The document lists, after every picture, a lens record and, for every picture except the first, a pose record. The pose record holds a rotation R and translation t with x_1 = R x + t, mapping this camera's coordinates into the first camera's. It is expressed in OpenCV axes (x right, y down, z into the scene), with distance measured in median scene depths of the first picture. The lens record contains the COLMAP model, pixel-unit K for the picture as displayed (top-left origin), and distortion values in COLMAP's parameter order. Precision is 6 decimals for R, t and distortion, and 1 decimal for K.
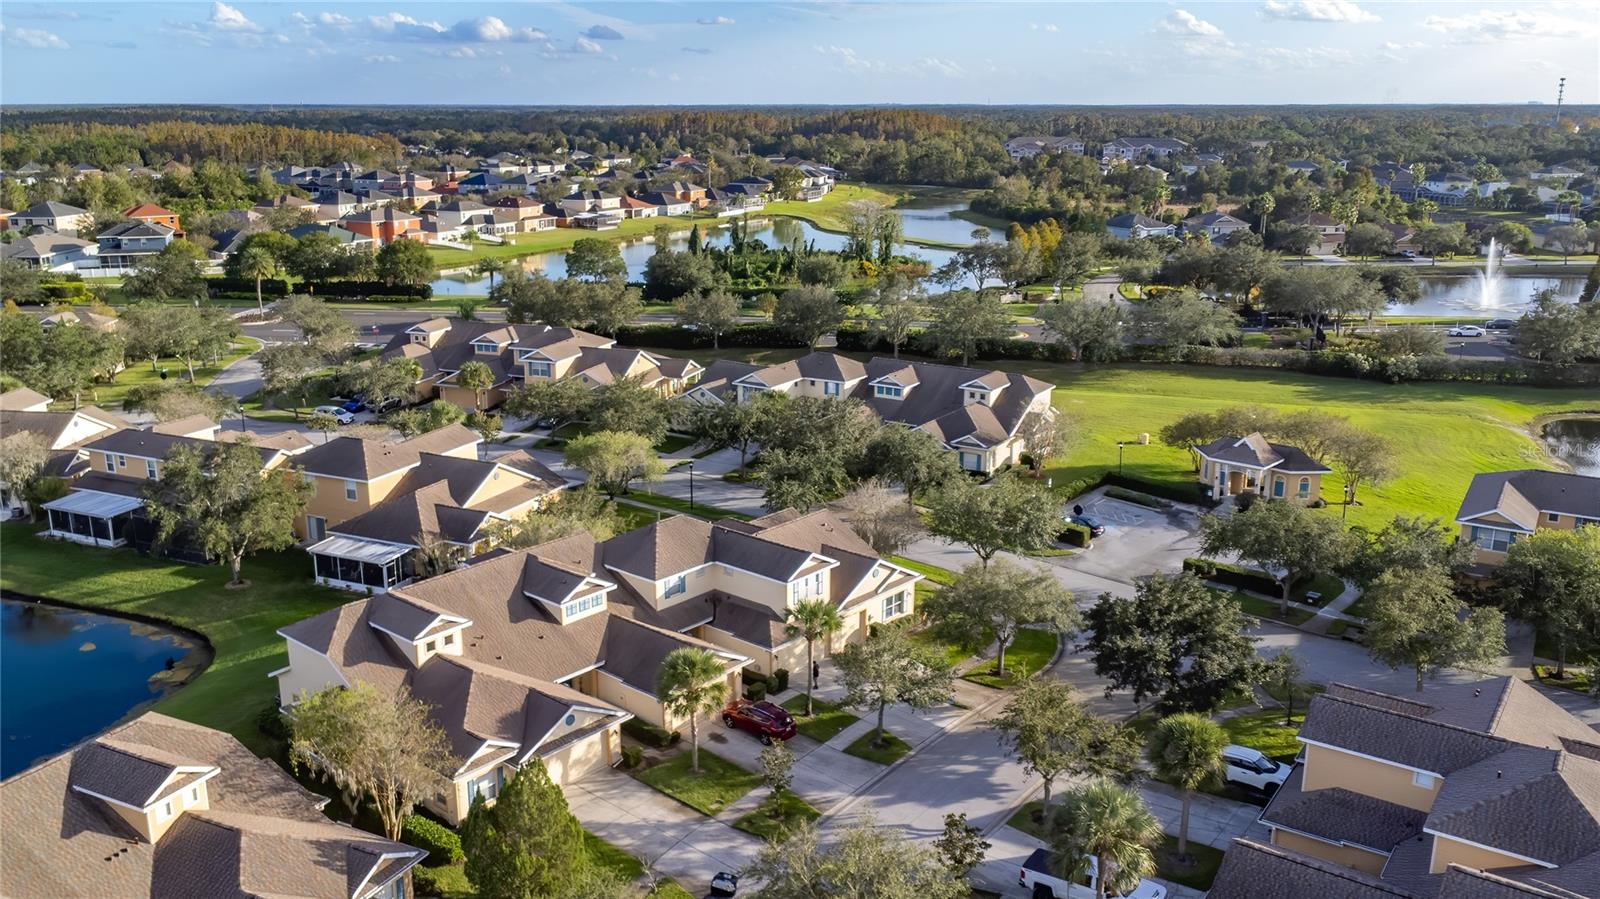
lens RADIAL K [[1280.5, 0, 826.2], [0, 1280.5, 449.7], [0, 0, 1]] dist [0.012134, -0.008785]
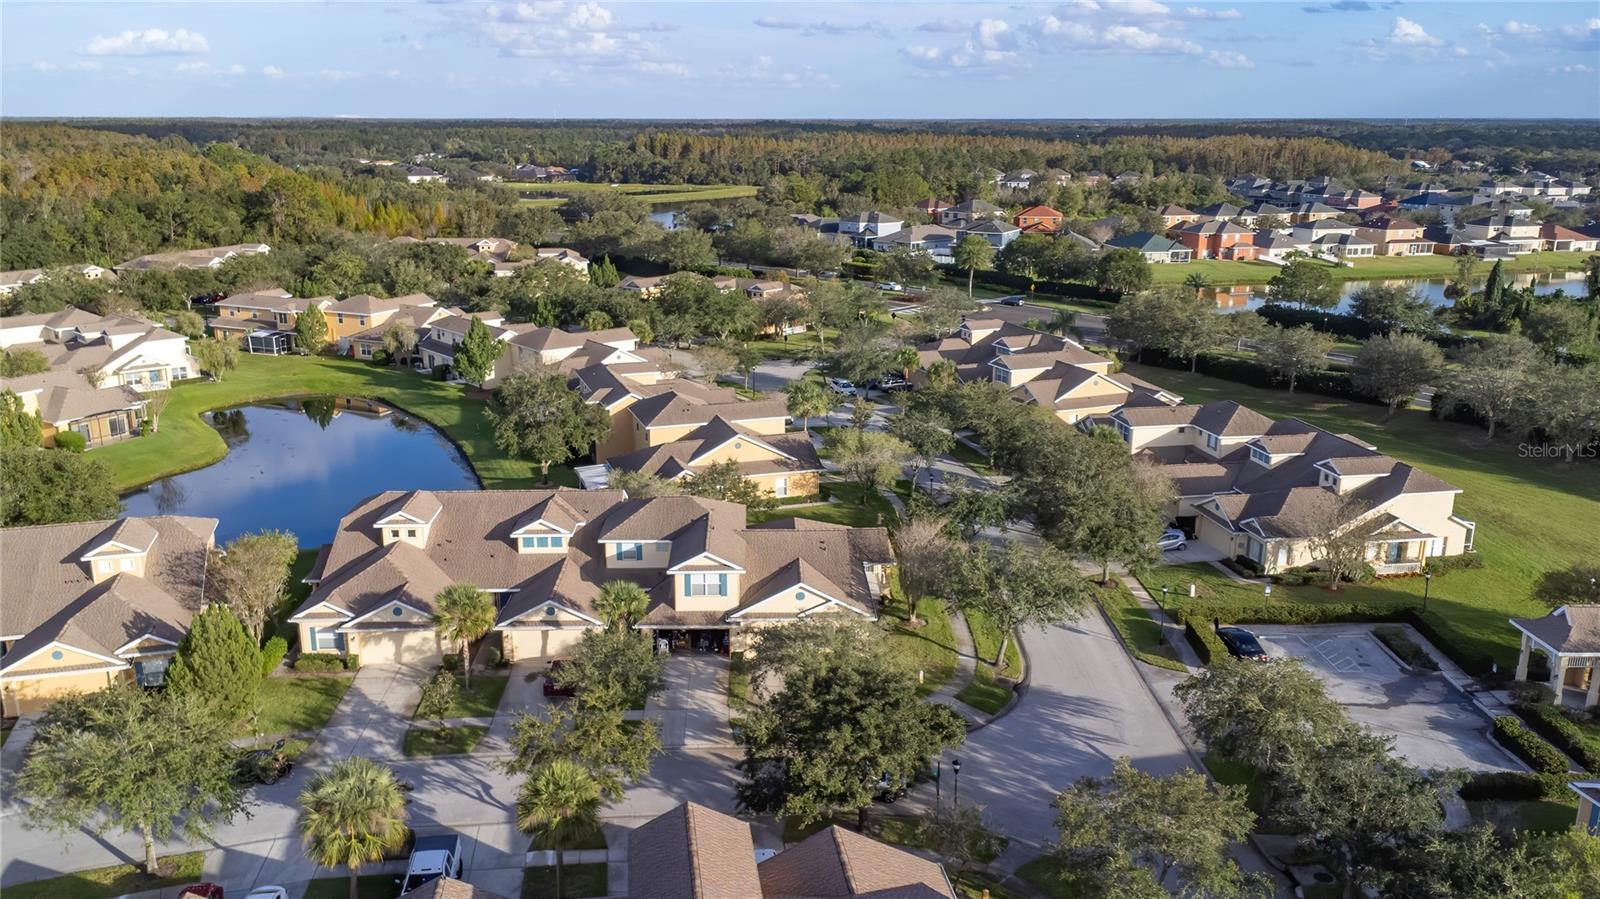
lens RADIAL K [[1280.5, 0, 826.2], [0, 1280.5, 449.7], [0, 0, 1]] dist [0.012134, -0.008785]
pose [[0.679701, 0.185301, -0.709698, 0.178060], [-0.192432, 0.978721, 0.071245, -0.021247], [0.707797, 0.088143, 0.700895, 0.076838]]
